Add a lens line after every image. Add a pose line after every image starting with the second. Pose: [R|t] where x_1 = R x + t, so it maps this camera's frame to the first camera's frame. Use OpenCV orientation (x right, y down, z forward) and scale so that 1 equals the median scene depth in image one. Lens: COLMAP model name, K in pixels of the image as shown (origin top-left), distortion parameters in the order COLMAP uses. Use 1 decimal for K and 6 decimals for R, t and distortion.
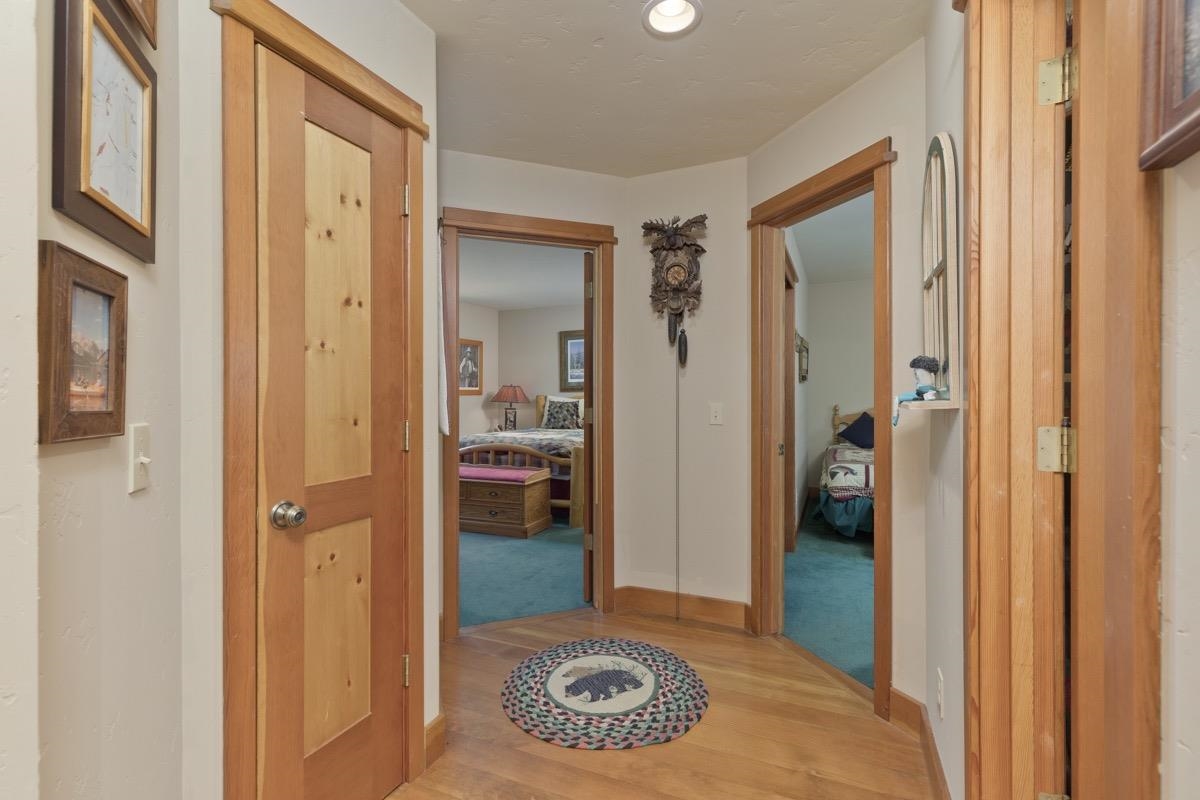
lens RADIAL K [[538.0, 0, 601.0], [0, 538.0, 388.8], [0, 0, 1]] dist [0.011643, -0.002964]
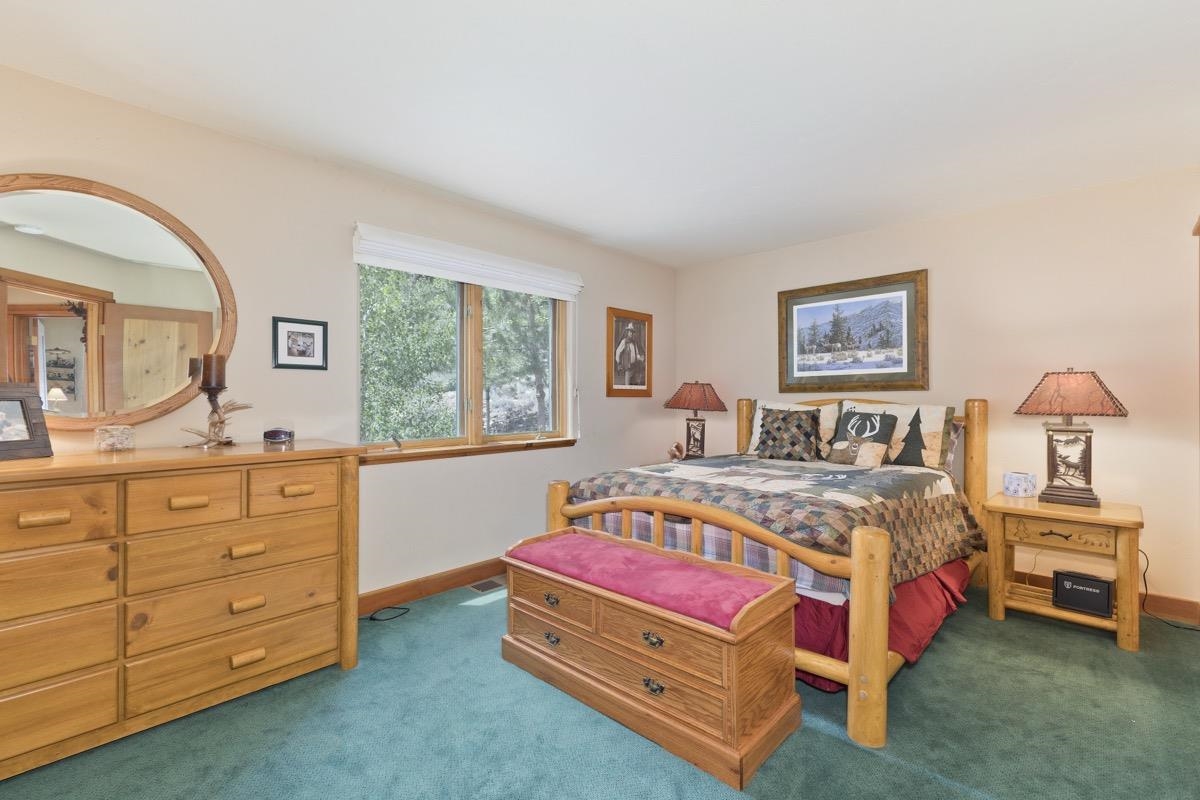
lens RADIAL K [[538.0, 0, 598.8], [0, 538.0, 393.6], [0, 0, 1]] dist [0.011643, -0.002964]
pose [[0.942026, 0.004334, -0.335511, -0.066375], [-0.003765, 0.999990, 0.002345, 0.005684], [0.335518, -0.000946, 0.942033, 0.386197]]
